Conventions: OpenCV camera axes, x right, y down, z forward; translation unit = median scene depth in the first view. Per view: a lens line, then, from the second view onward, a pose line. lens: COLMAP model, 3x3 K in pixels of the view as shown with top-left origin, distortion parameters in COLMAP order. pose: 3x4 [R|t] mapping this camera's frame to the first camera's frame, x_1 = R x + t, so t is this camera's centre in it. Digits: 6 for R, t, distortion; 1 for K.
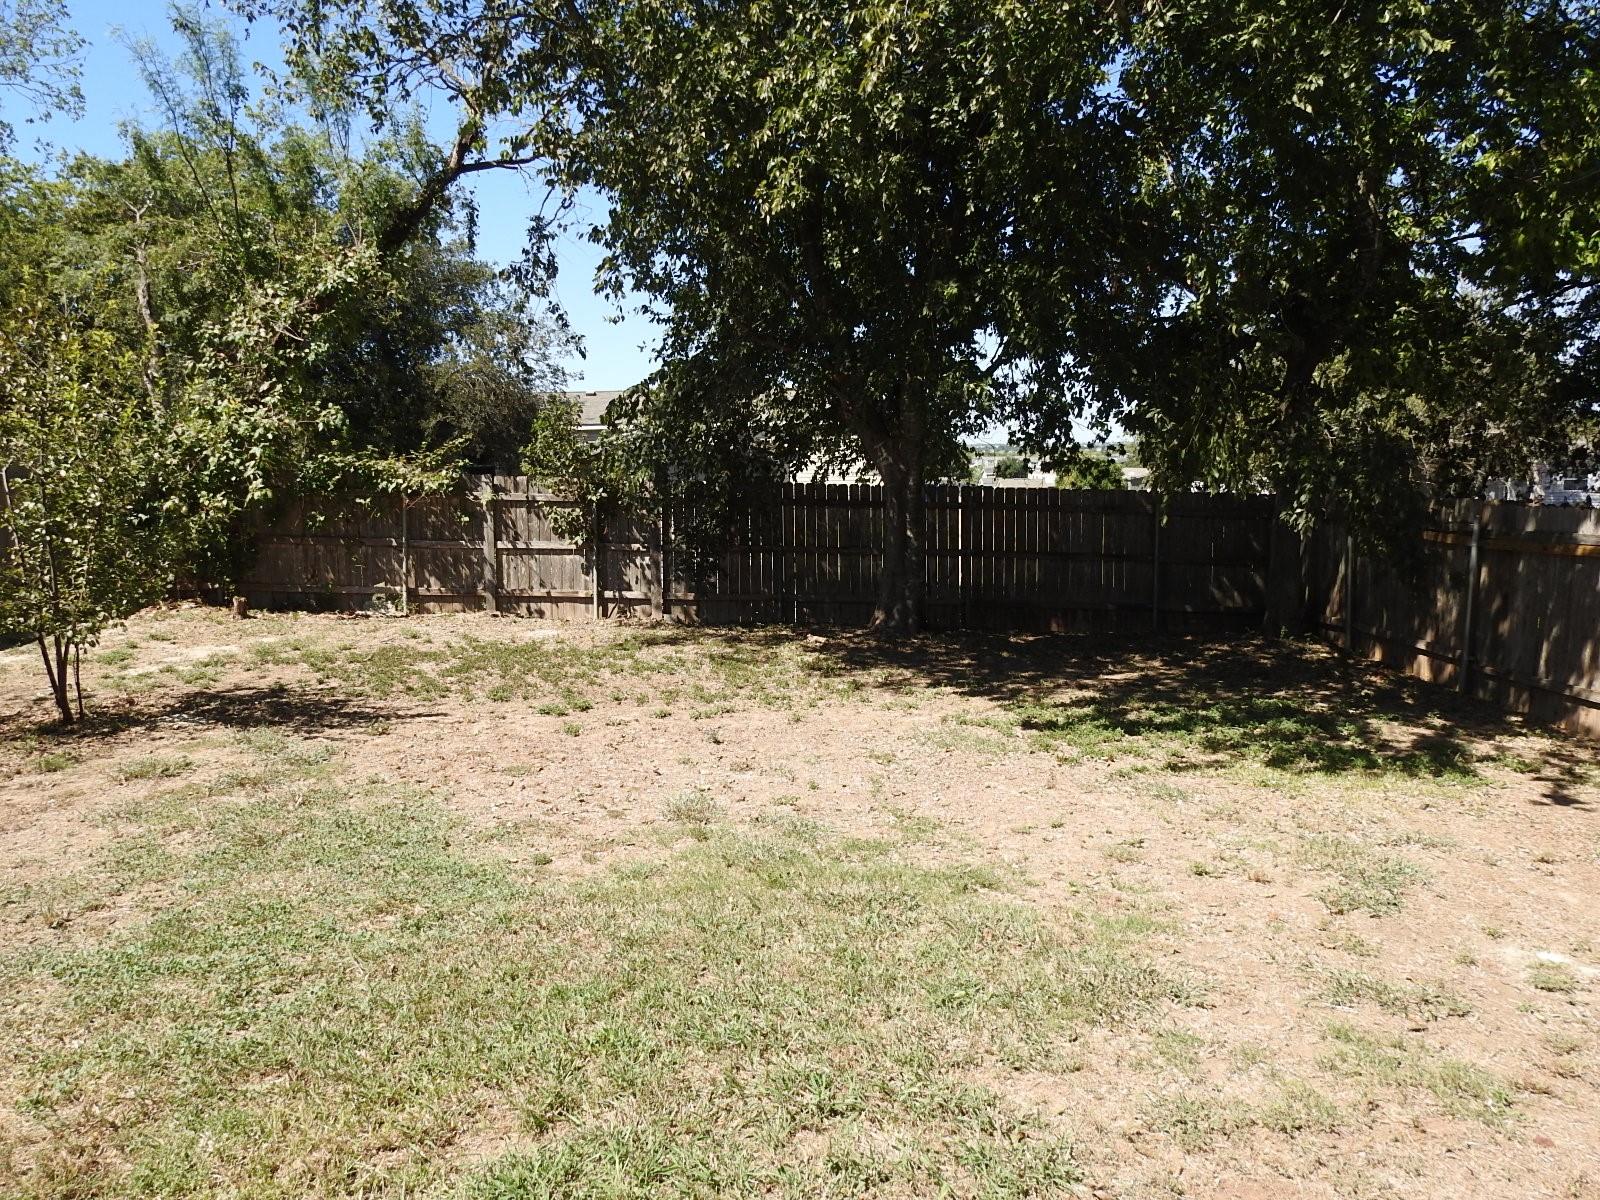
lens RADIAL K [[1144.5, 0, 799.8], [0, 1144.5, 604.2], [0, 0, 1]] dist [-0.007698, -0.008181]
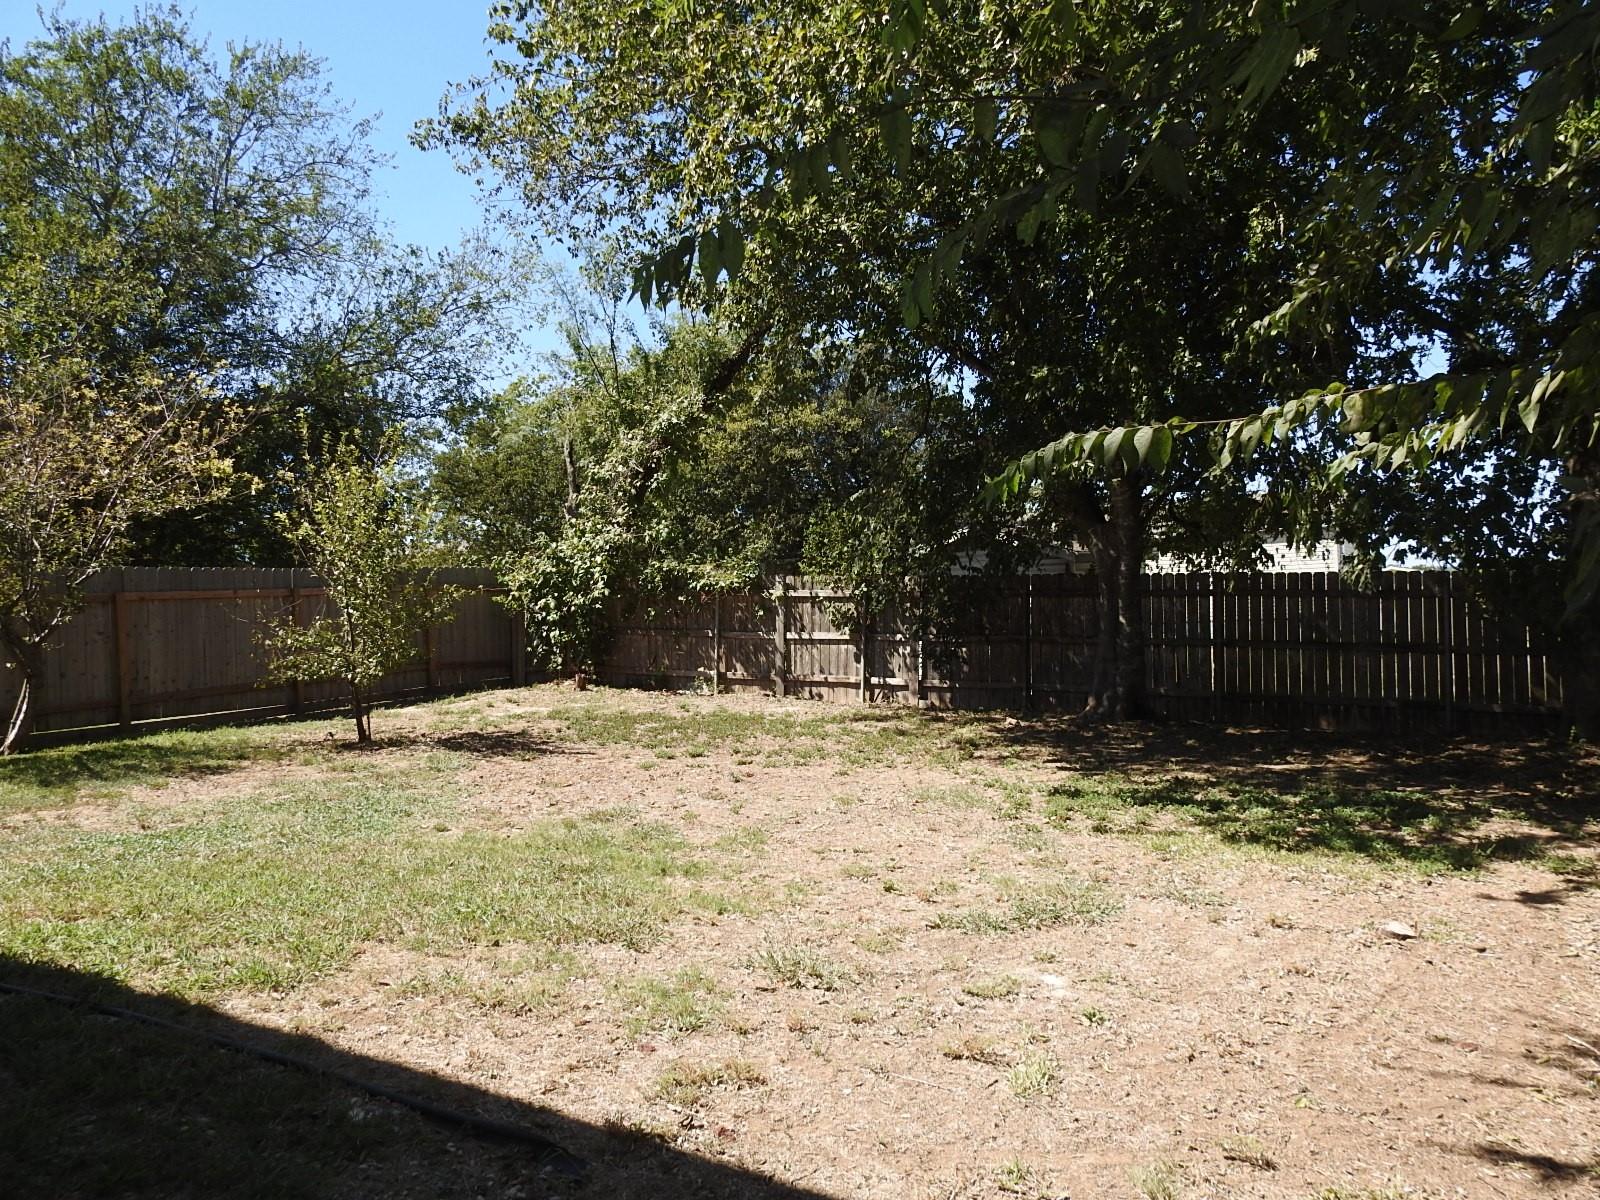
lens RADIAL K [[1144.5, 0, 802.5], [0, 1144.5, 597.2], [0, 0, 1]] dist [-0.007698, -0.008181]
pose [[0.873579, -0.019367, -0.486296, 0.306943], [-0.038953, 0.993220, -0.109531, 0.034785], [0.485120, 0.114626, 0.866902, 0.009014]]
